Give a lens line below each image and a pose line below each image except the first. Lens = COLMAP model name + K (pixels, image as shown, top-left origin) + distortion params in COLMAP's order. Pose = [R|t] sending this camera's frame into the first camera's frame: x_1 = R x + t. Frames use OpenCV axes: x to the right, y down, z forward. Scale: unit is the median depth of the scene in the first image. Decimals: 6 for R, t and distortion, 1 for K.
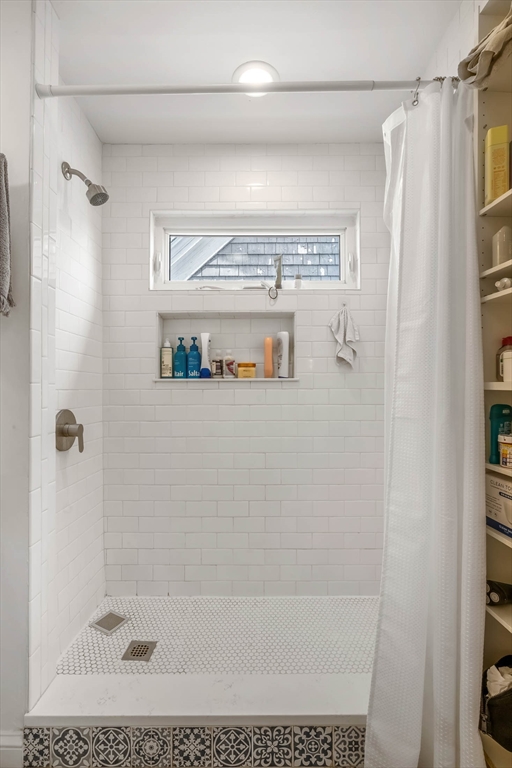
lens RADIAL K [[365.5, 0, 255.4], [0, 365.5, 385.4], [0, 0, 1]] dist [-0.003465, -0.000324]
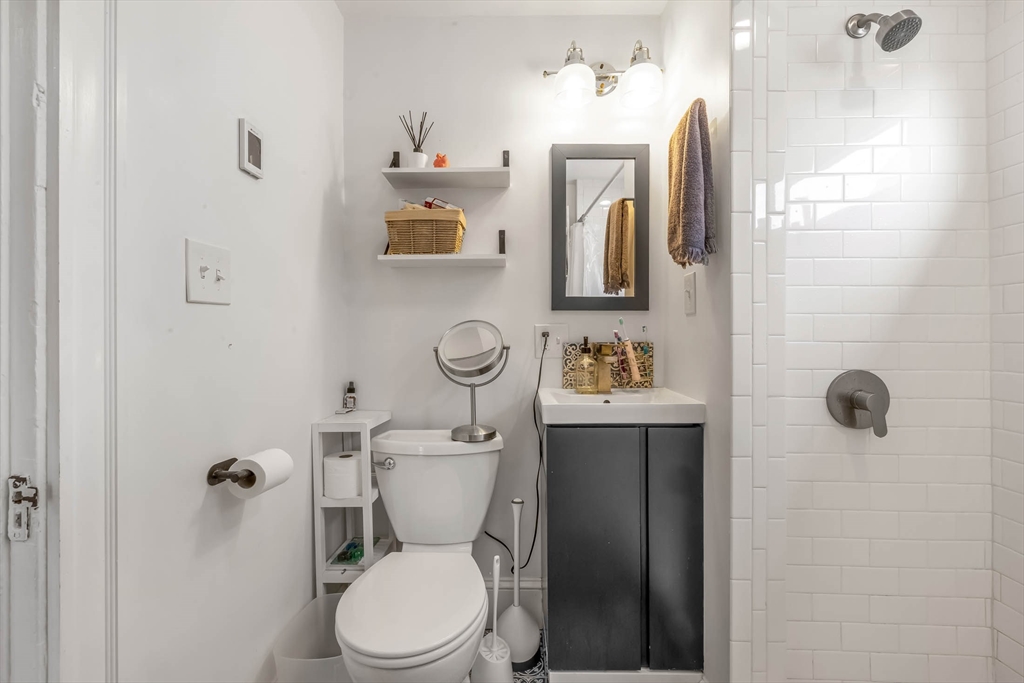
lens RADIAL K [[428.4, 0, 508.9], [0, 428.4, 337.2], [0, 0, 1]] dist [0.000521, 0.000264]
pose [[-0.011532, 0.012988, -0.999849, 0.246928], [0.007459, 0.999889, 0.012903, -0.010463], [0.999906, -0.007309, -0.011627, 0.272152]]
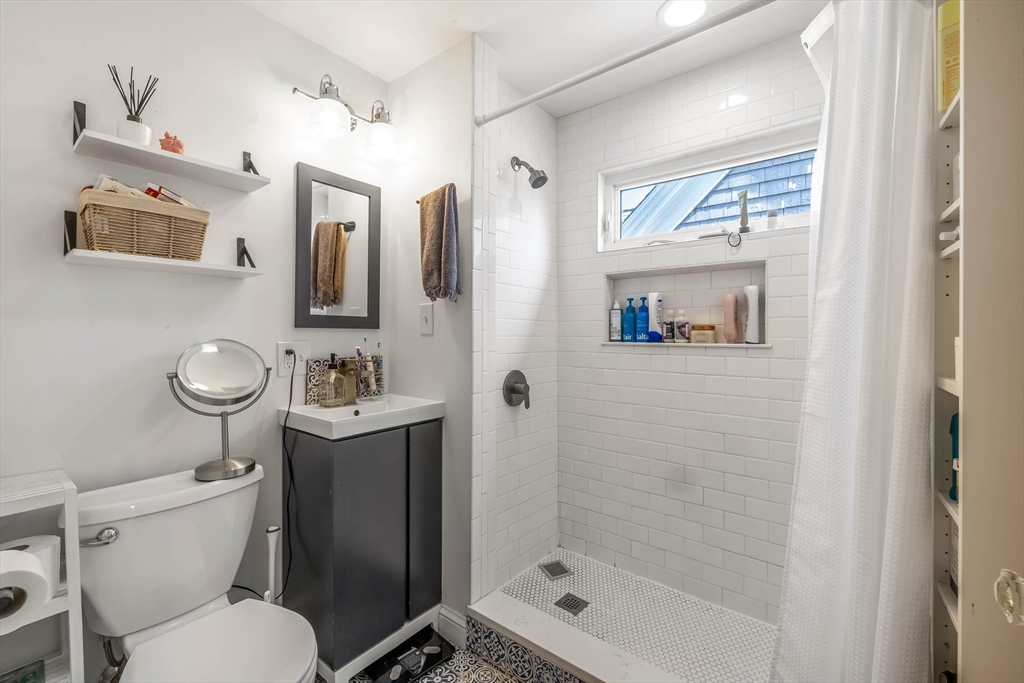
lens RADIAL K [[431.0, 0, 508.9], [0, 431.0, 334.8], [0, 0, 1]] dist [-0.000982, 0.000086]
pose [[0.780581, 0.006918, -0.625017, 0.253094], [-0.001731, 0.999959, 0.008906, -0.047265], [0.625053, -0.005870, 0.780561, -0.063271]]
